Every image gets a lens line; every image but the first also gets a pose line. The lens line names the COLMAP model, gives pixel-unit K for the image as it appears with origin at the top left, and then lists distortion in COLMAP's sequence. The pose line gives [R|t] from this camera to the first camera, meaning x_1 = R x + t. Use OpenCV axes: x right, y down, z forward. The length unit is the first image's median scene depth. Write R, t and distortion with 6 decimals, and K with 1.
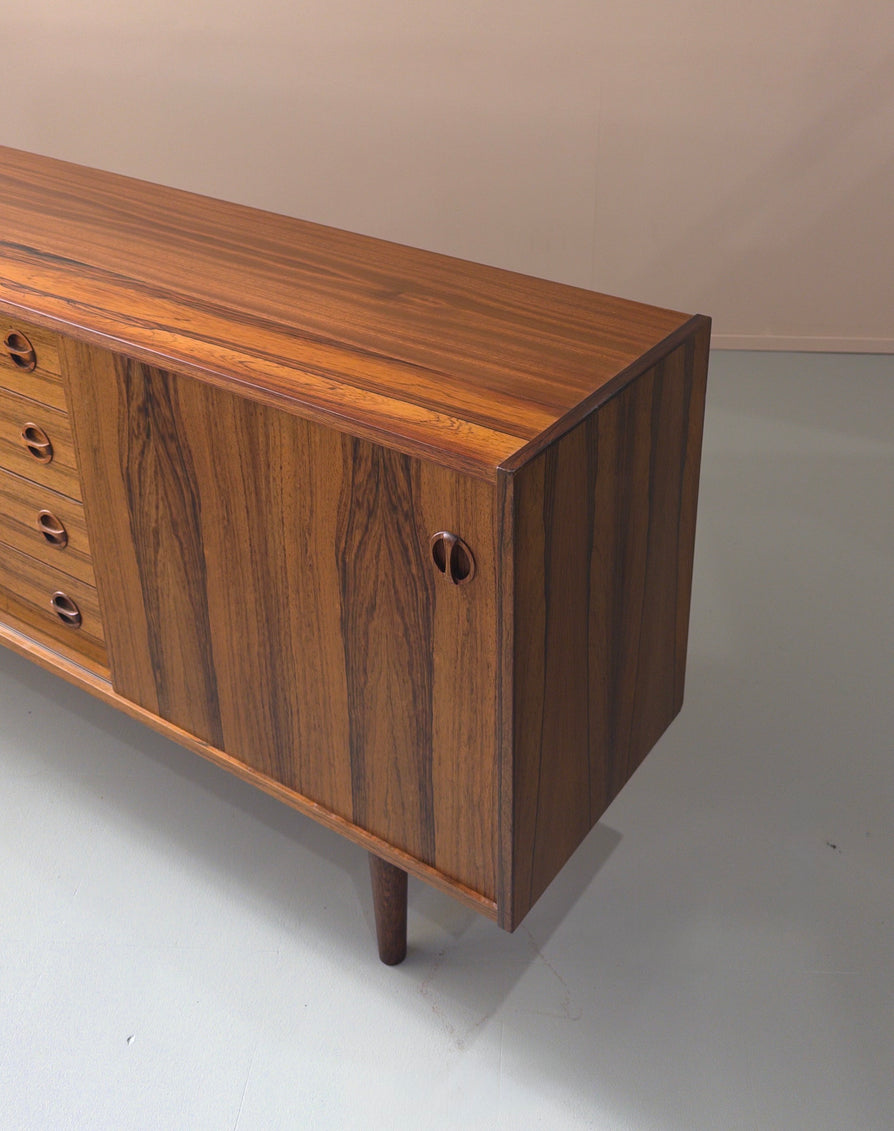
lens RADIAL K [[1246.3, 0, 500.7], [0, 1246.3, 338.4], [0, 0, 1]] dist [0.140787, -0.405181]
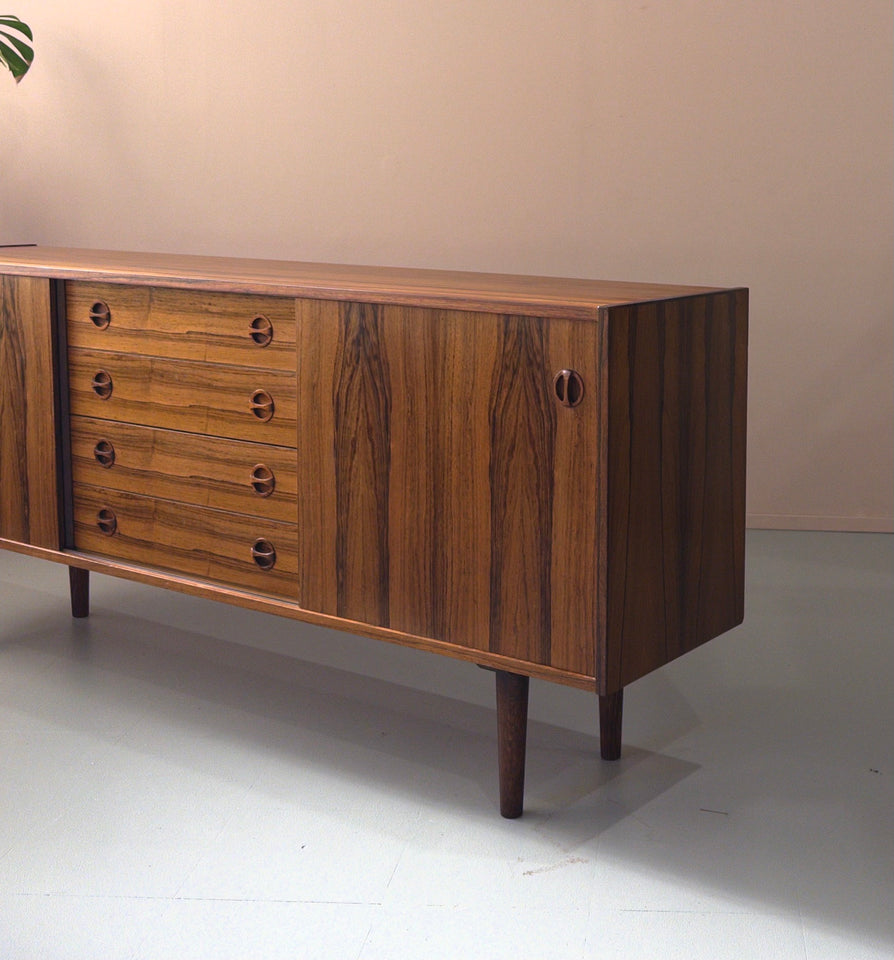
lens RADIAL K [[1455.0, 0, 621.1], [0, 1455.0, 312.9], [0, 0, 1]] dist [0.270115, -0.683521]
pose [[0.999965, 0.006922, -0.004689, 0.028949], [-0.008065, 0.946493, -0.322624, 0.583868], [0.002205, 0.322651, 0.946516, -0.624075]]
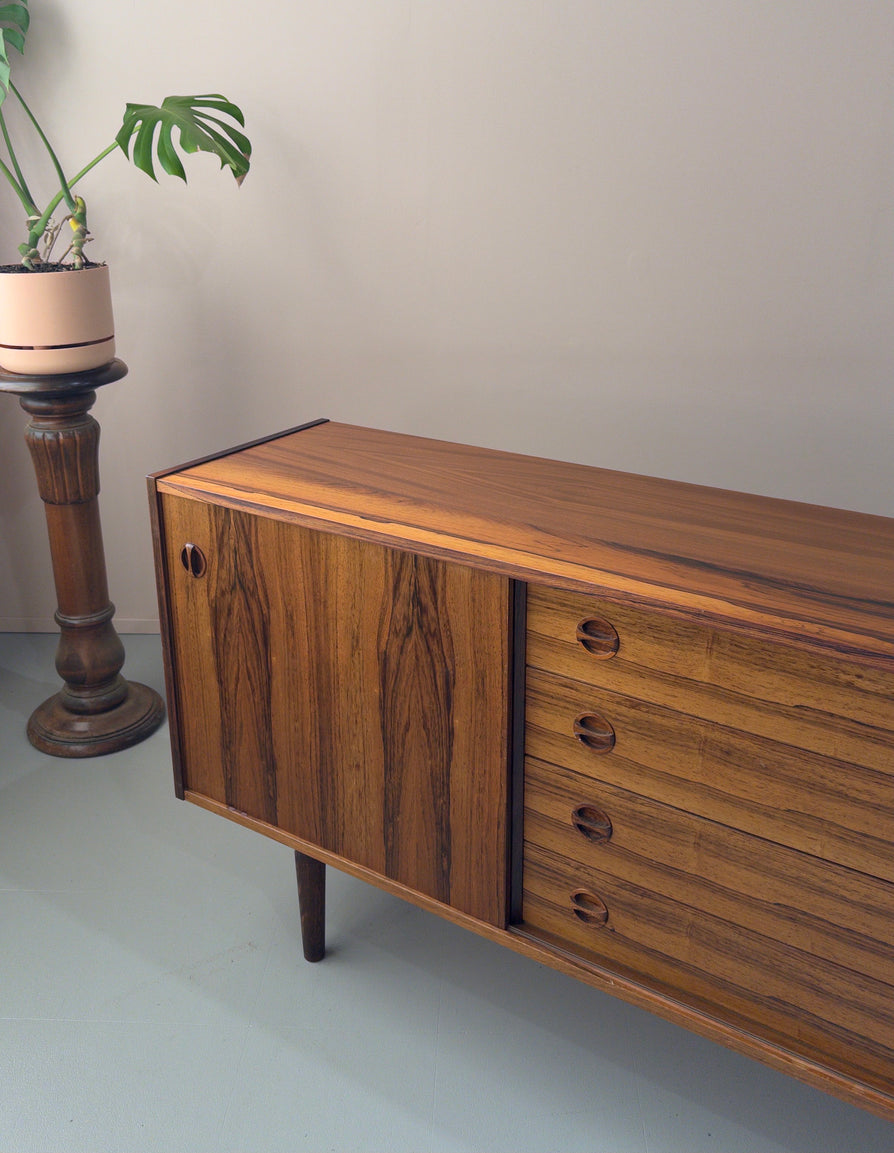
lens RADIAL K [[1044.4, 0, 444.0], [0, 1044.4, 474.4], [0, 0, 1]] dist [0.174204, -0.345697]
pose [[0.999949, -0.007027, 0.007207, -0.831358], [0.007835, 0.992855, -0.119070, -0.094476], [-0.006318, 0.119120, 0.992860, 0.343215]]
